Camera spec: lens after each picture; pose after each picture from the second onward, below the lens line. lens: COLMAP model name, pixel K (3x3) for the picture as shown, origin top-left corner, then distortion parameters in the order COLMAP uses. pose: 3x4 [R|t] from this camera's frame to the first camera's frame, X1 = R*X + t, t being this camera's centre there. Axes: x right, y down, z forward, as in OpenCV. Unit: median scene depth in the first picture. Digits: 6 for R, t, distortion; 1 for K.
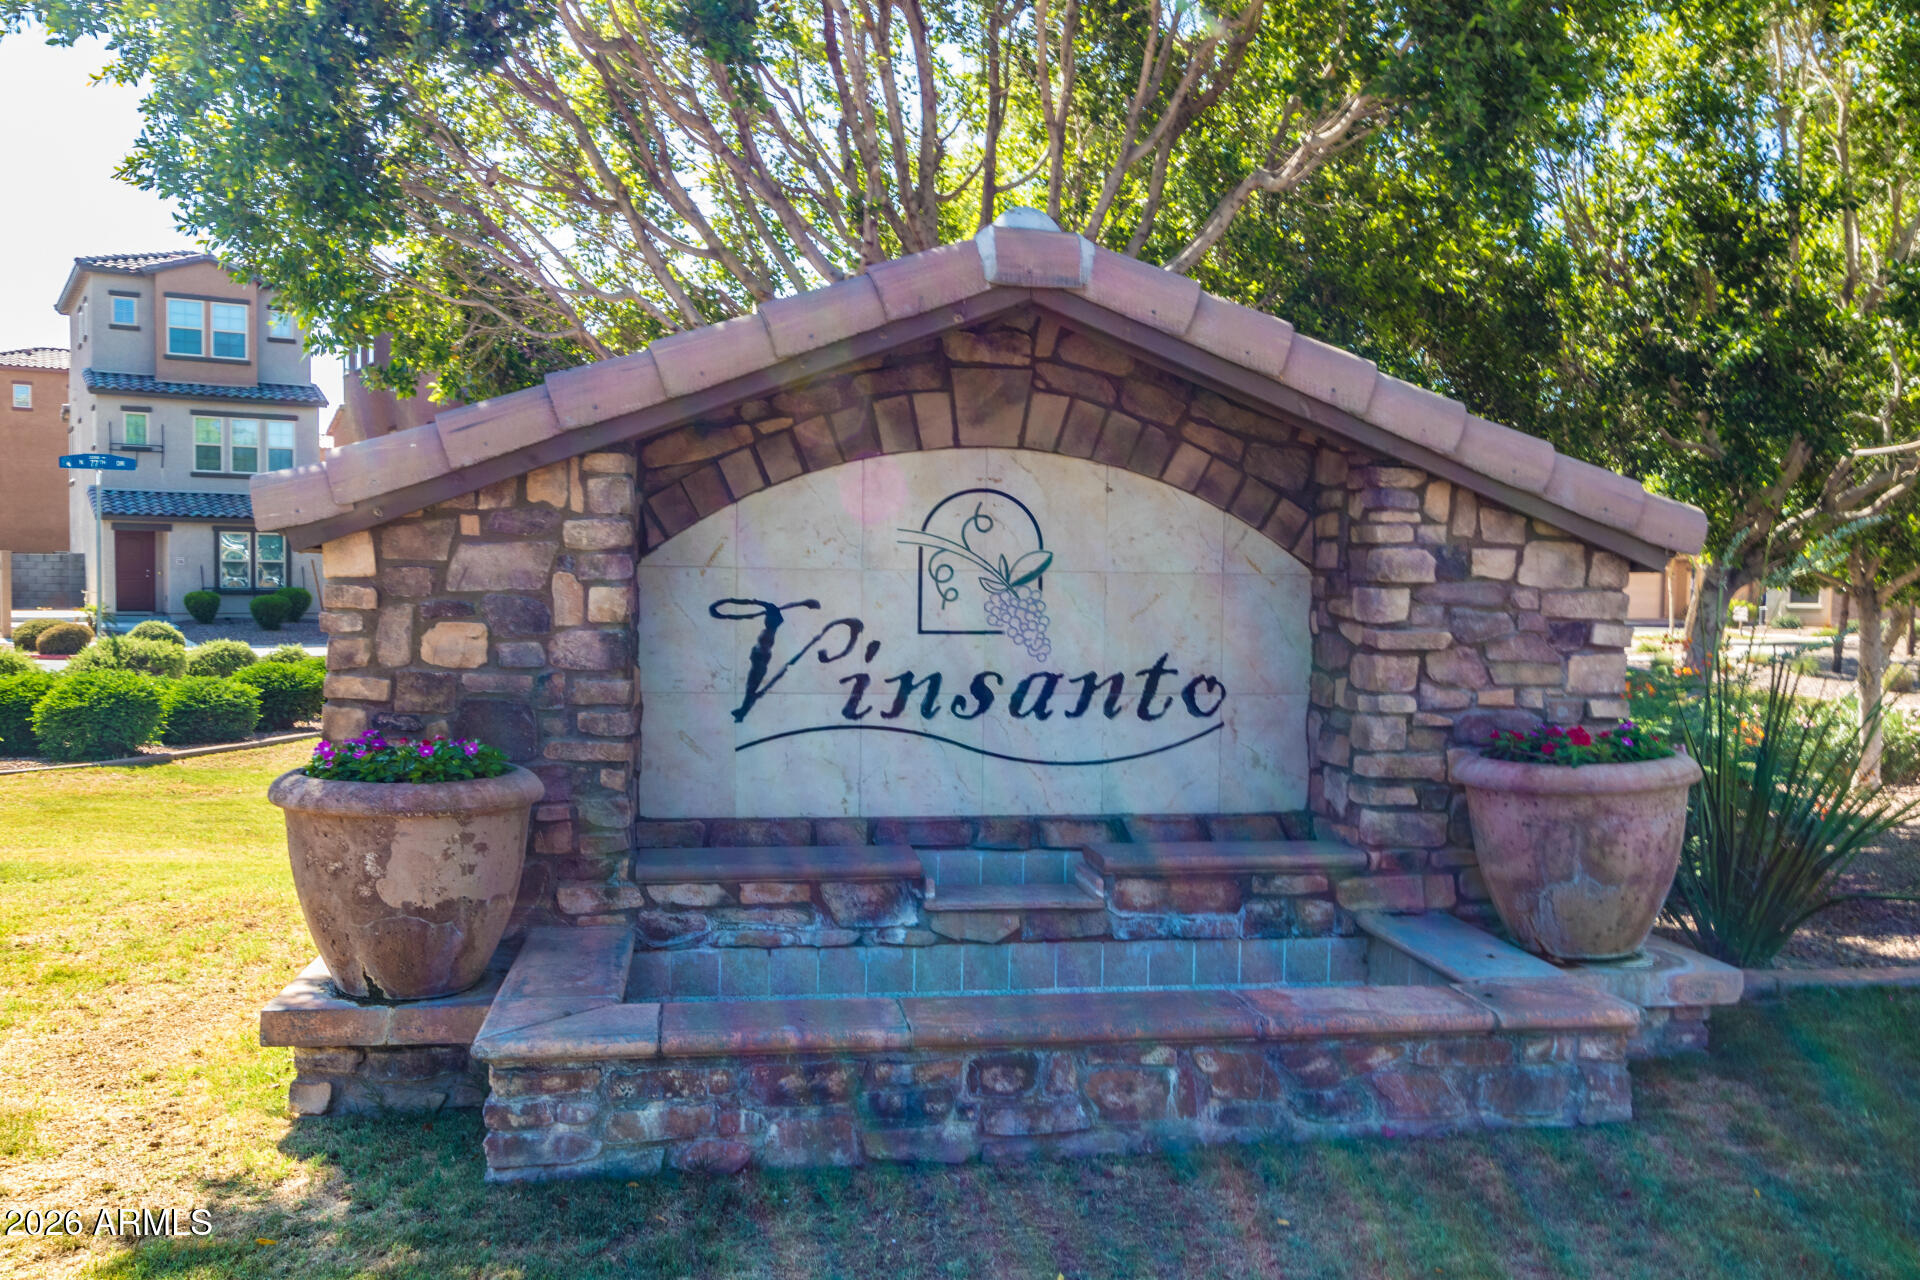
lens RADIAL K [[1522.4, 0, 960.0], [0, 1522.4, 640.0], [0, 0, 1]] dist [0.065840, 0.002547]
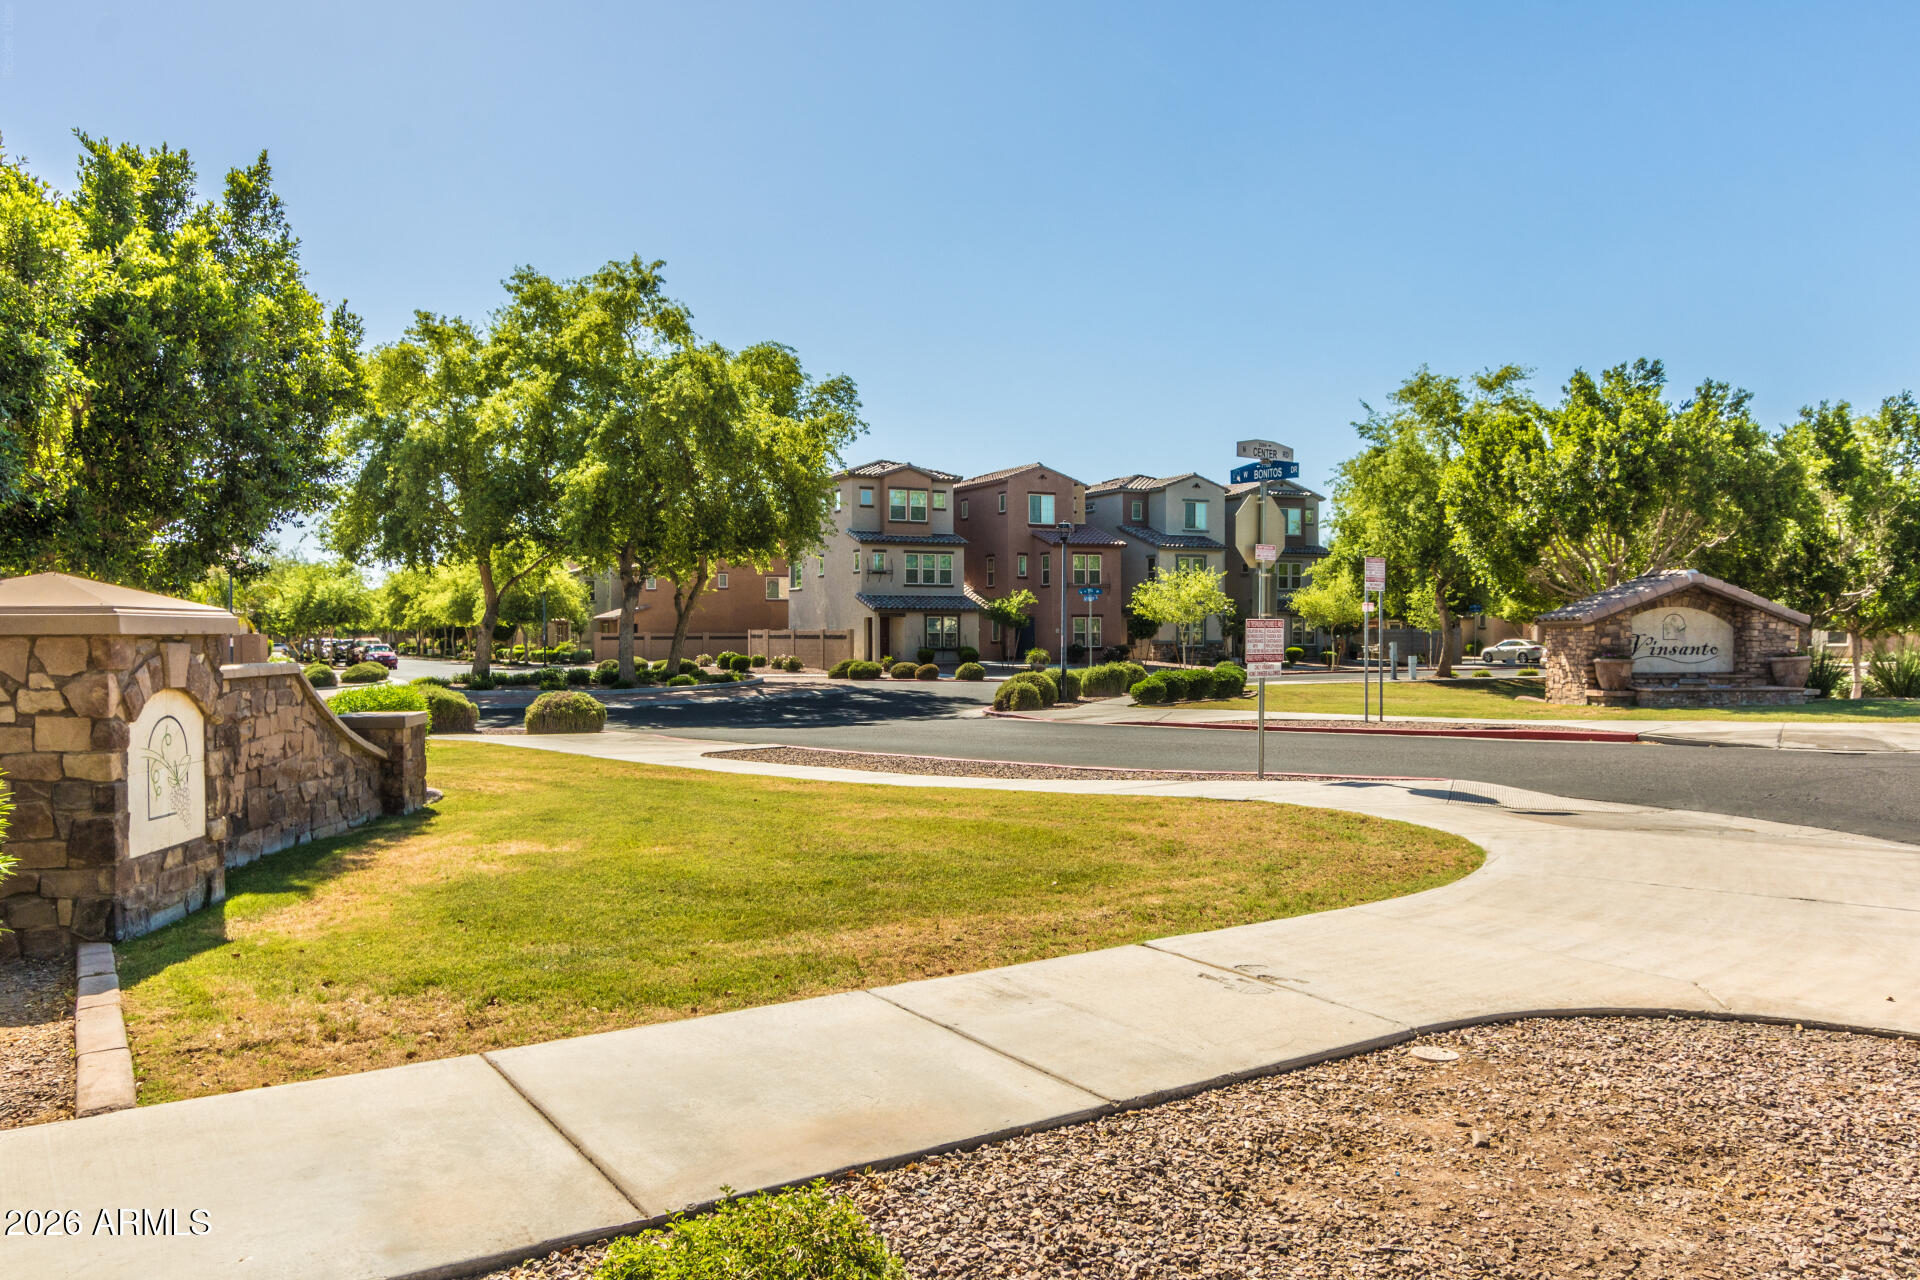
lens RADIAL K [[1345.5, 0, 960.0], [0, 1345.5, 640.0], [0, 0, 1]] dist [0.003040, 0.001108]
pose [[0.995759, -0.015279, -0.090722, -2.117243], [0.011490, 0.999045, -0.042149, 0.173014], [0.091279, 0.040928, 0.994984, -4.095802]]
